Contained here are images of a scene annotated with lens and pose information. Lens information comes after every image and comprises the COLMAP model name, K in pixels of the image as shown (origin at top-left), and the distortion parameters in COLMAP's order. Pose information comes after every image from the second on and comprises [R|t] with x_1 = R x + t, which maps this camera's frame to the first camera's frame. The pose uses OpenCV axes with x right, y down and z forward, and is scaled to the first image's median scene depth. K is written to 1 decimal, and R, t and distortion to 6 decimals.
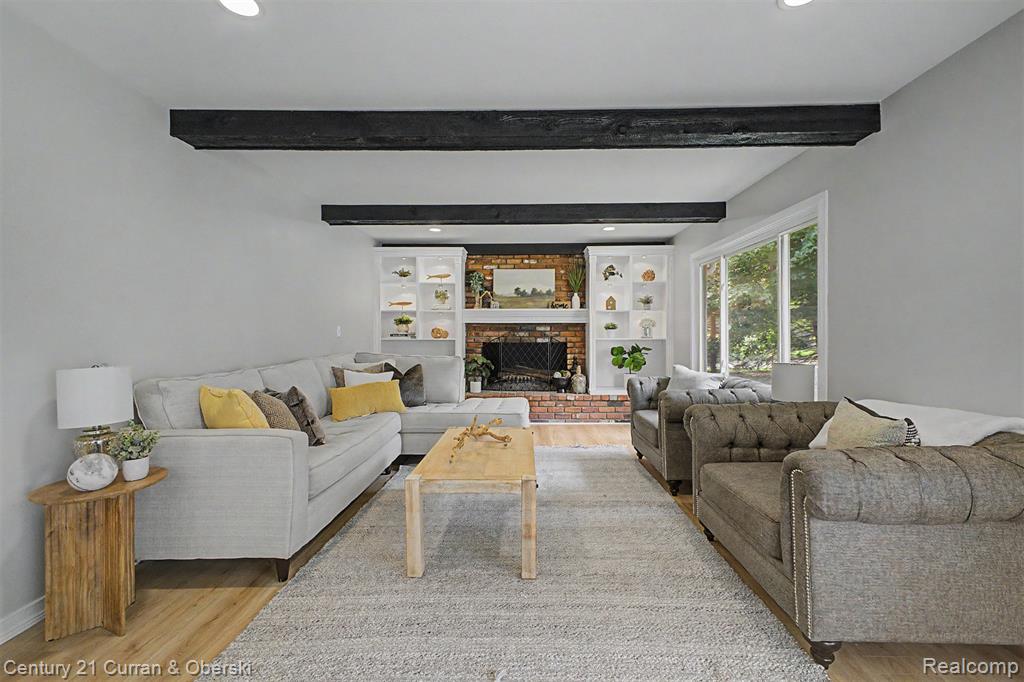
lens RADIAL K [[439.9, 0, 513.7], [0, 439.9, 337.4], [0, 0, 1]] dist [0.017530, -0.001873]
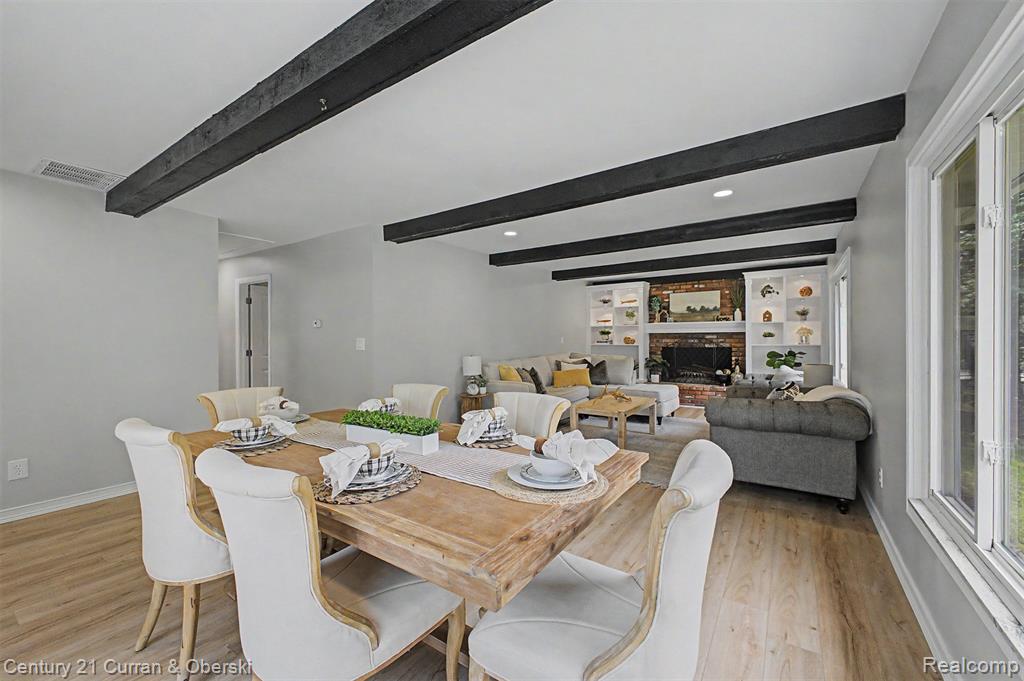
lens RADIAL K [[406.9, 0, 507.2], [0, 406.9, 338.6], [0, 0, 1]] dist [0.016193, -0.000718]
pose [[0.837173, -0.005515, -0.546910, 0.238965], [0.003804, 0.999984, -0.004261, -0.012185], [0.546924, 0.001487, 0.837181, -0.365806]]
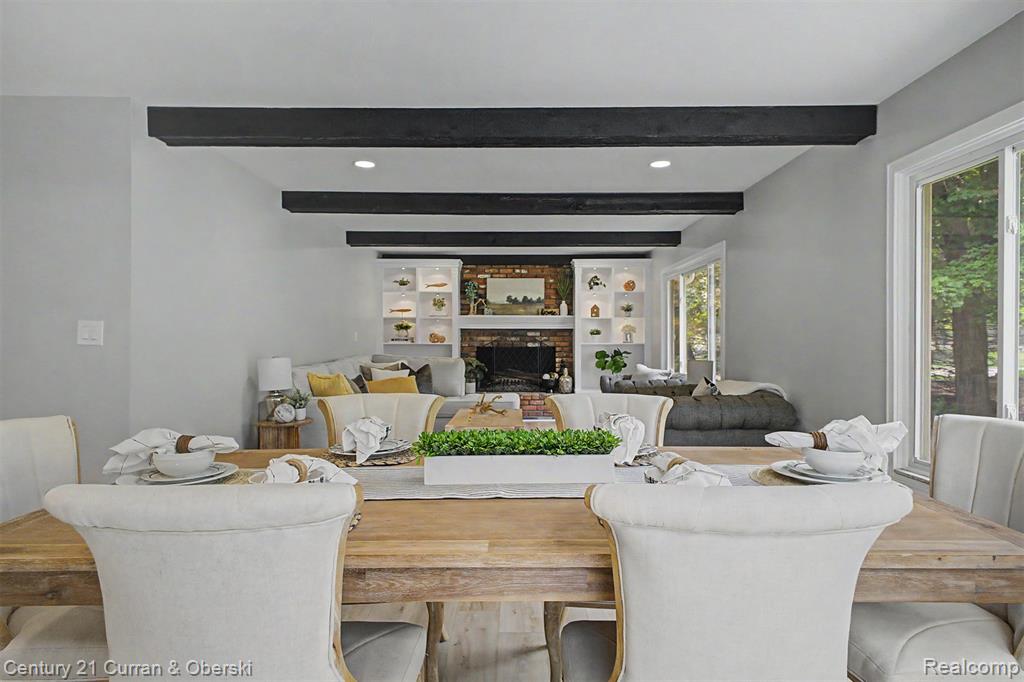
lens RADIAL K [[576.4, 0, 513.1], [0, 576.4, 347.2], [0, 0, 1]] dist [0.018886, -0.001335]
pose [[0.999769, 0.000780, 0.021466, -0.013041], [-0.000934, 0.999974, 0.007203, 0.002516], [-0.021460, -0.007221, 0.999744, -0.425253]]
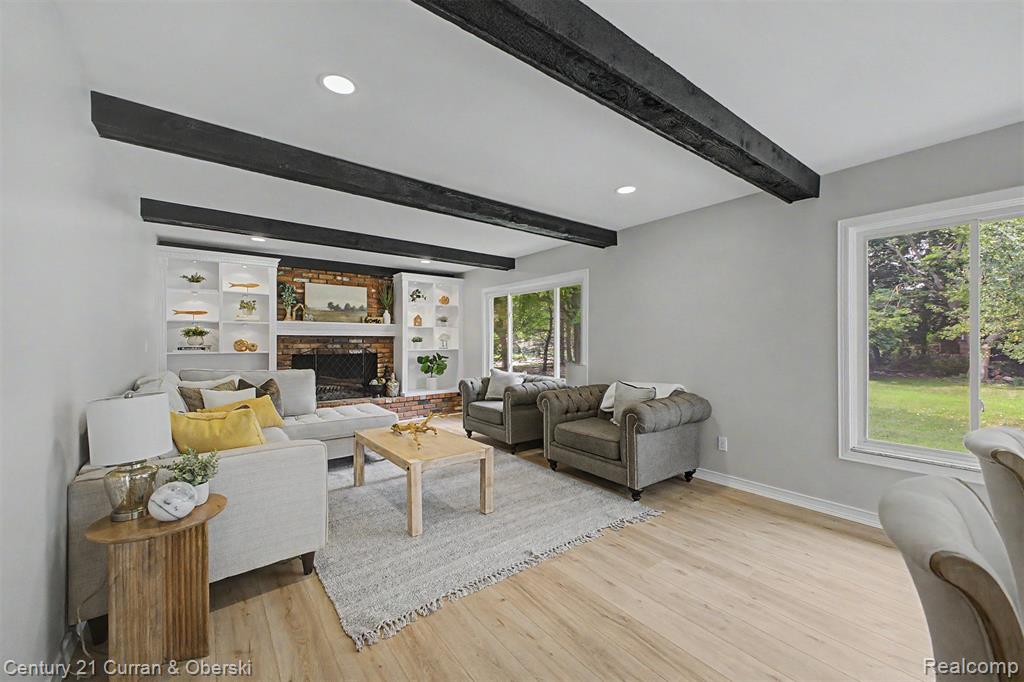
lens RADIAL K [[406.9, 0, 519.3], [0, 406.9, 344.1], [0, 0, 1]] dist [0.016193, -0.000718]
pose [[0.775316, -0.003215, 0.631565, -0.276283], [0.003493, 0.999994, 0.000803, -0.012298], [-0.631563, 0.001584, 0.775323, -0.054011]]
